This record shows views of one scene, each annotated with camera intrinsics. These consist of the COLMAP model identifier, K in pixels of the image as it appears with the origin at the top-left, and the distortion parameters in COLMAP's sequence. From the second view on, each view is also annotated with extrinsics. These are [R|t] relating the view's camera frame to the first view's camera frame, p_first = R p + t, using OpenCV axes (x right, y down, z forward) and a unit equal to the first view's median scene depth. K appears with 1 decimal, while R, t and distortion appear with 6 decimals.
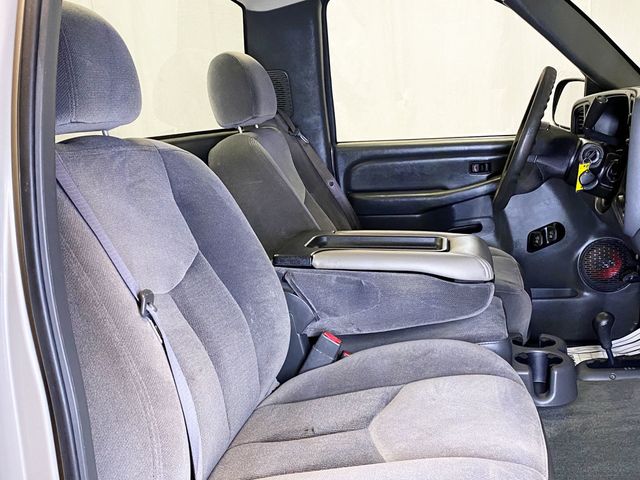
lens RADIAL K [[668.4, 0, 320.0], [0, 668.4, 240.0], [0, 0, 1]] dist [0.143424, -0.401640]
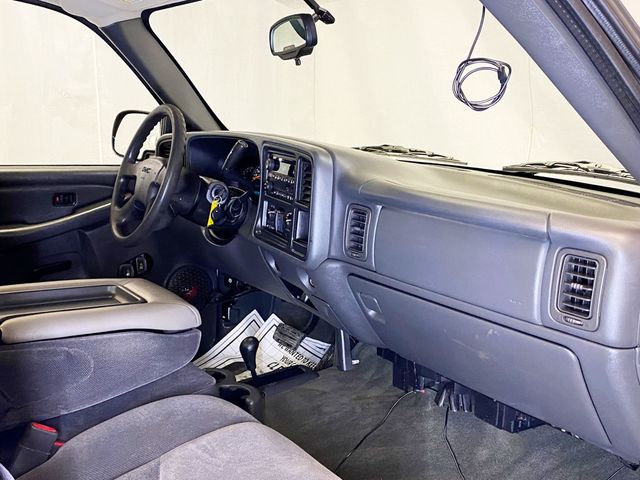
lens RADIAL K [[656.4, 0, 330.3], [0, 656.4, 243.6], [0, 0, 1]] dist [0.142823, -0.378987]
pose [[0.682232, -0.056354, 0.728961, -0.248908], [0.066158, 0.997693, 0.015212, -0.049486], [-0.728137, 0.037848, 0.684386, 0.155772]]
